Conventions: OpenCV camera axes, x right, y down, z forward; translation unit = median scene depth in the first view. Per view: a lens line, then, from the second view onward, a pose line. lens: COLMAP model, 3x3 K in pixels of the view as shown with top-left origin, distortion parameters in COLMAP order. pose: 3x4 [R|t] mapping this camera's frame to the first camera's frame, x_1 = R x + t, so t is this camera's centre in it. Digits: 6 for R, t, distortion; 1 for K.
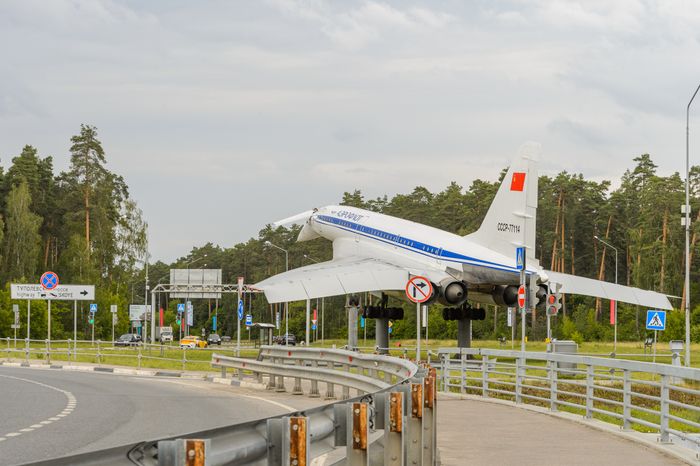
lens RADIAL K [[1758.3, 0, 350.0], [0, 1758.3, 233.0], [0, 0, 1]] dist [-0.141858, -0.285784]
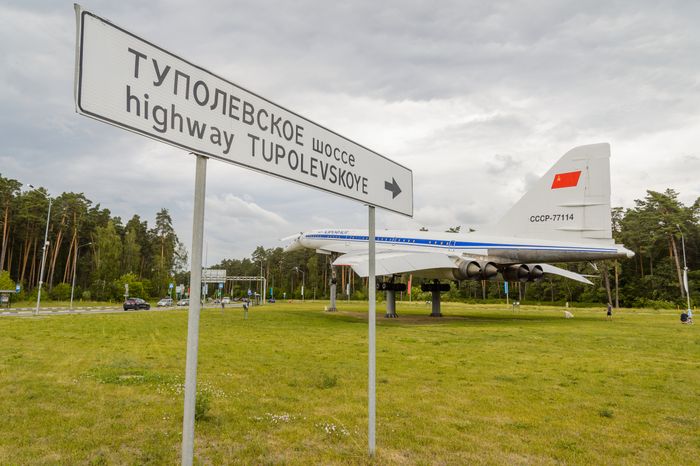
lens RADIAL K [[468.4, 0, 350.0], [0, 468.4, 233.0], [0, 0, 1]] dist [0.004617, -0.000061]
pose [[0.968481, 0.031258, 0.247117, -0.135803], [-0.012205, 0.996858, -0.078259, 0.036693], [-0.248787, 0.072776, 0.965820, 0.722310]]
